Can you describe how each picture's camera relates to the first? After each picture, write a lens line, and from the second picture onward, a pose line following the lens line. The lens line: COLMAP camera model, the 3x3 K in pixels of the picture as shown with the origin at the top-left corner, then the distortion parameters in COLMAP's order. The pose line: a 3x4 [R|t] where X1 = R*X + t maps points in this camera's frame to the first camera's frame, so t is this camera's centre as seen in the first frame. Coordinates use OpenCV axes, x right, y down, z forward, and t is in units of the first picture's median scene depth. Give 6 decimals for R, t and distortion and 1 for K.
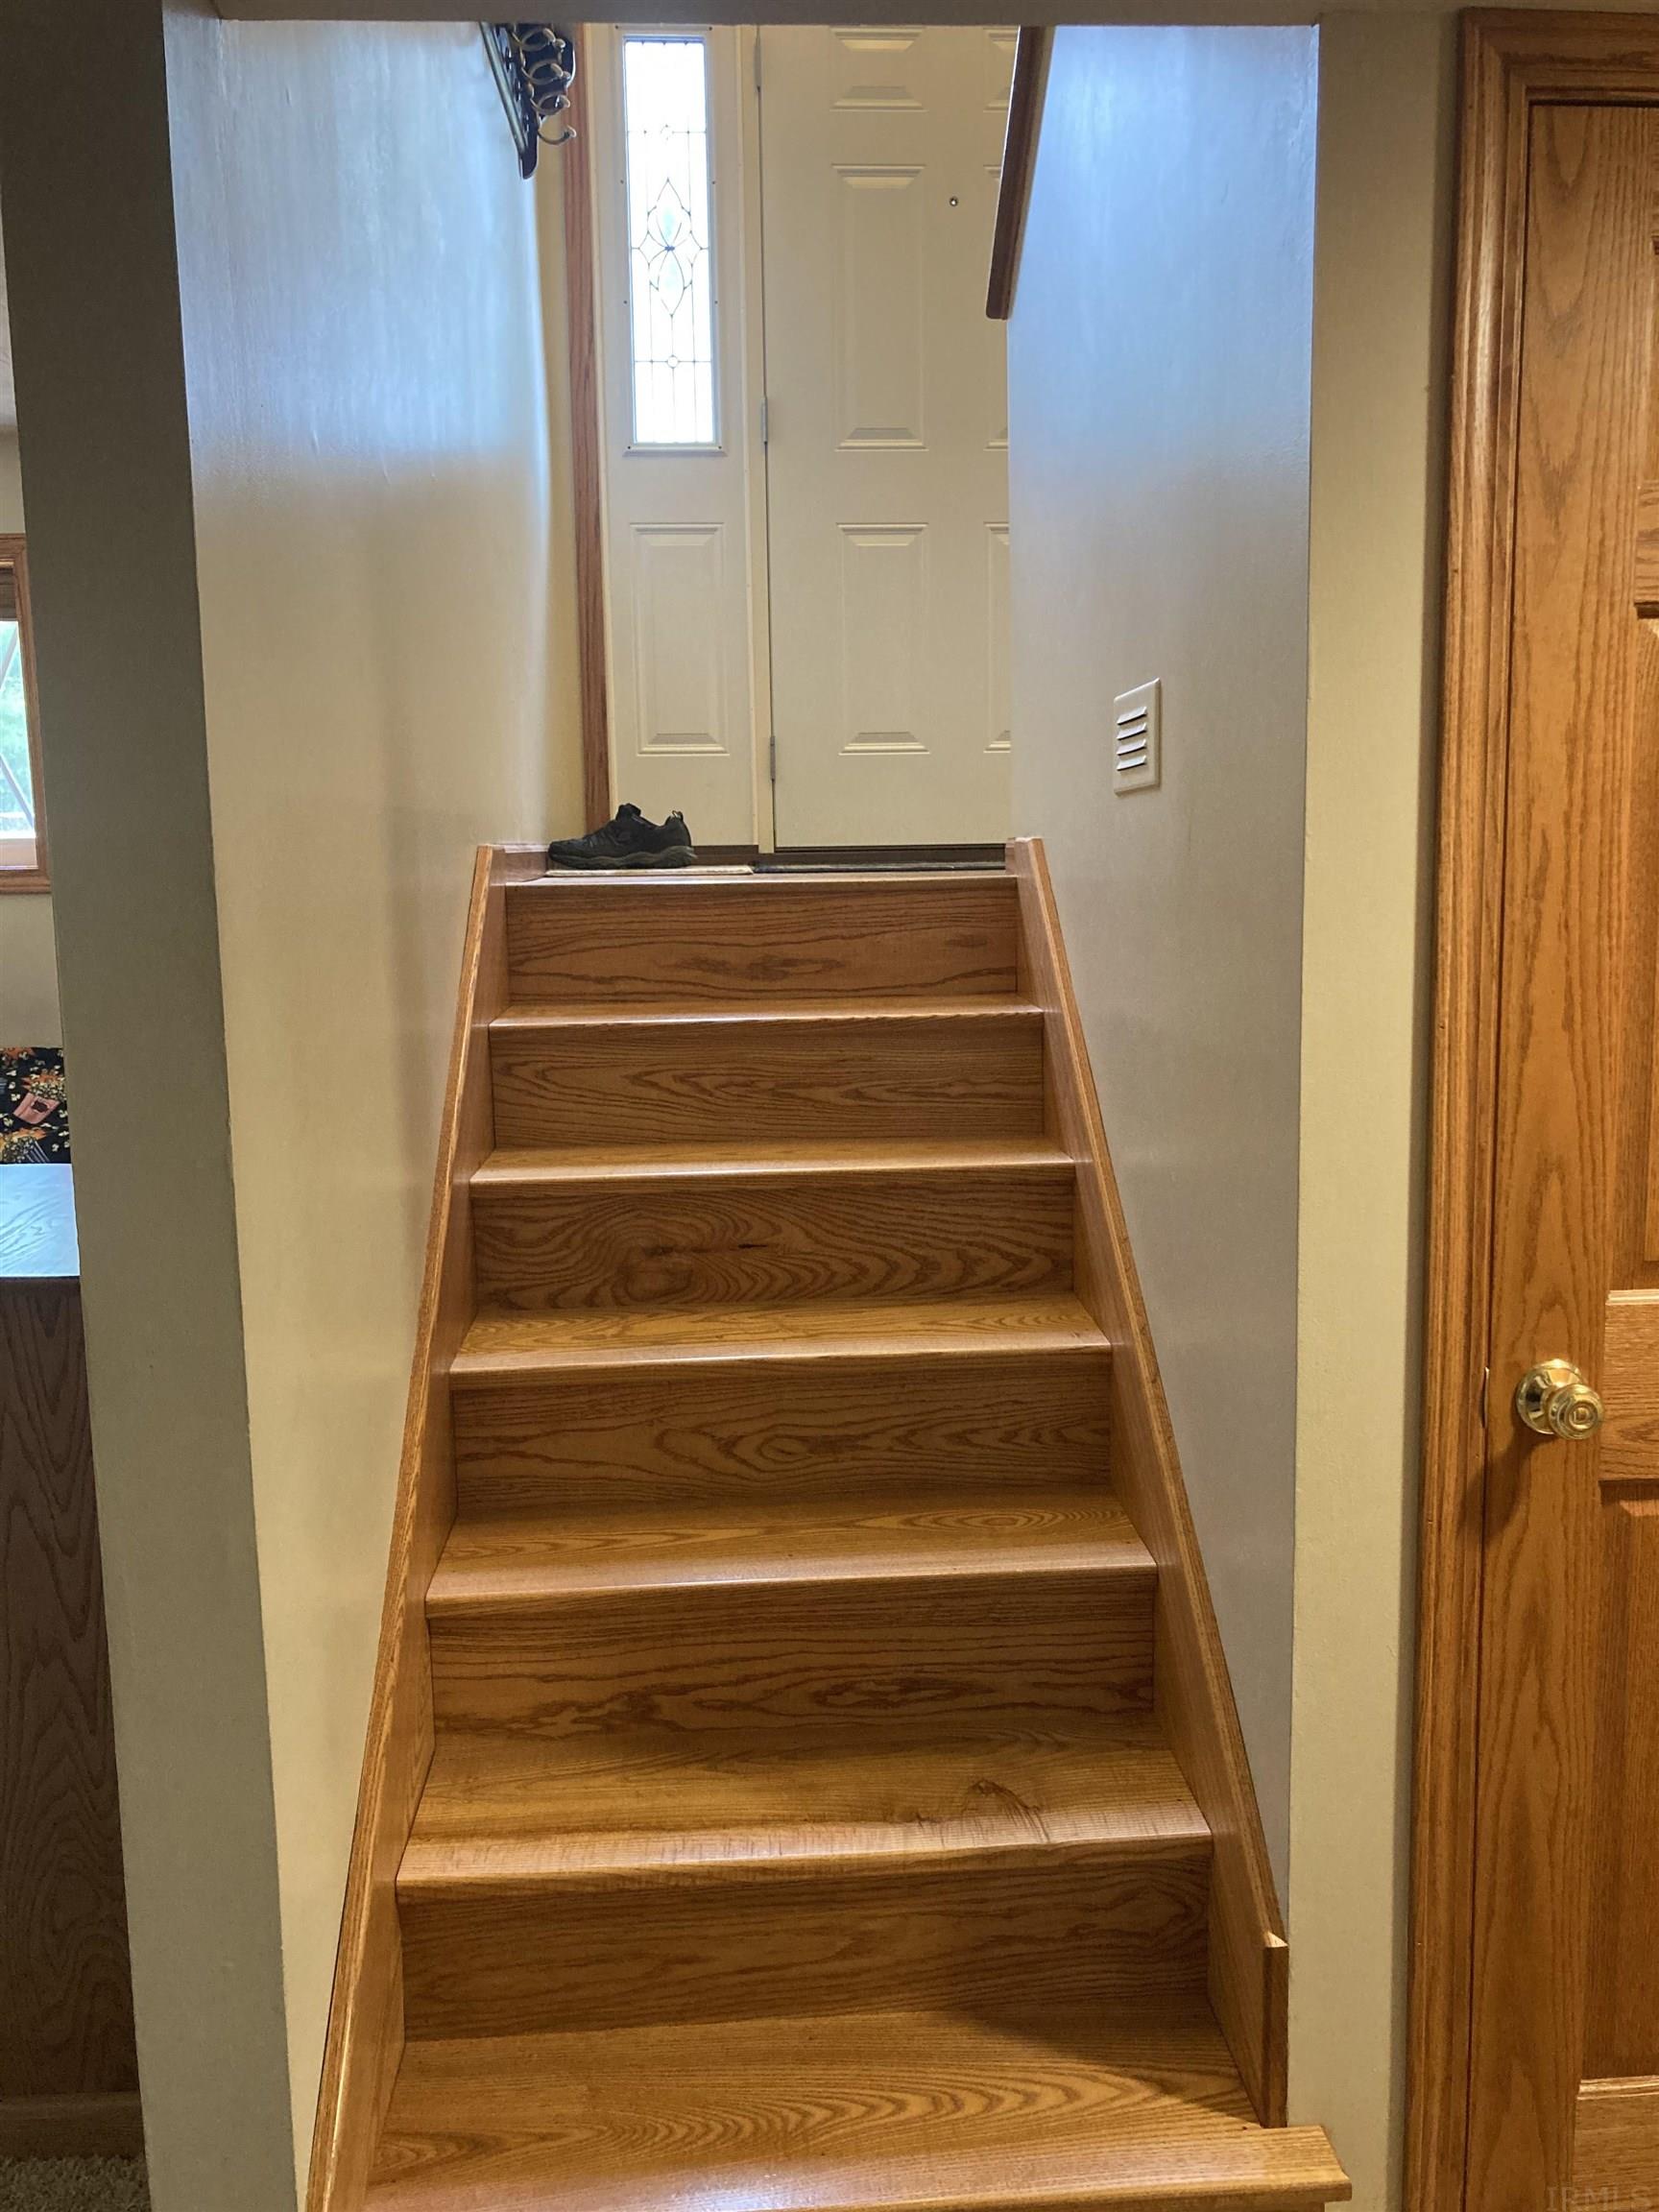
lens RADIAL K [[1809.7, 0, 830.1], [0, 1809.7, 1103.2], [0, 0, 1]] dist [-0.000011, -0.000481]
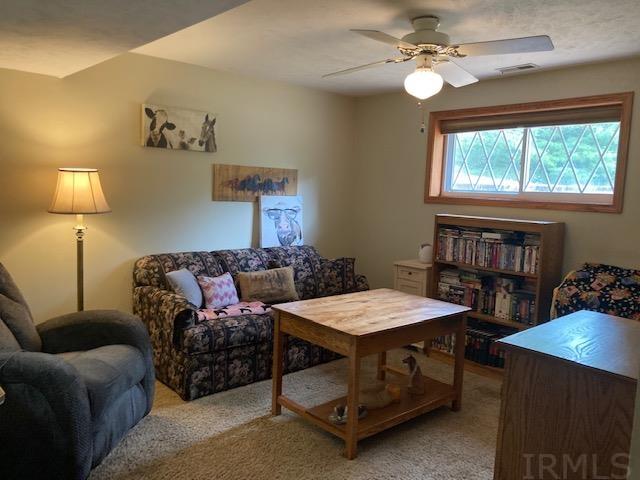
lens RADIAL K [[523.6, 0, 320.1], [0, 523.6, 240.5], [0, 0, 1]] dist [-0.000011, -0.000481]
pose [[0.614490, 0.119891, -0.779761, -0.059874], [-0.163558, 0.986271, 0.022750, -0.013600], [0.771784, 0.113556, 0.625663, 0.107002]]
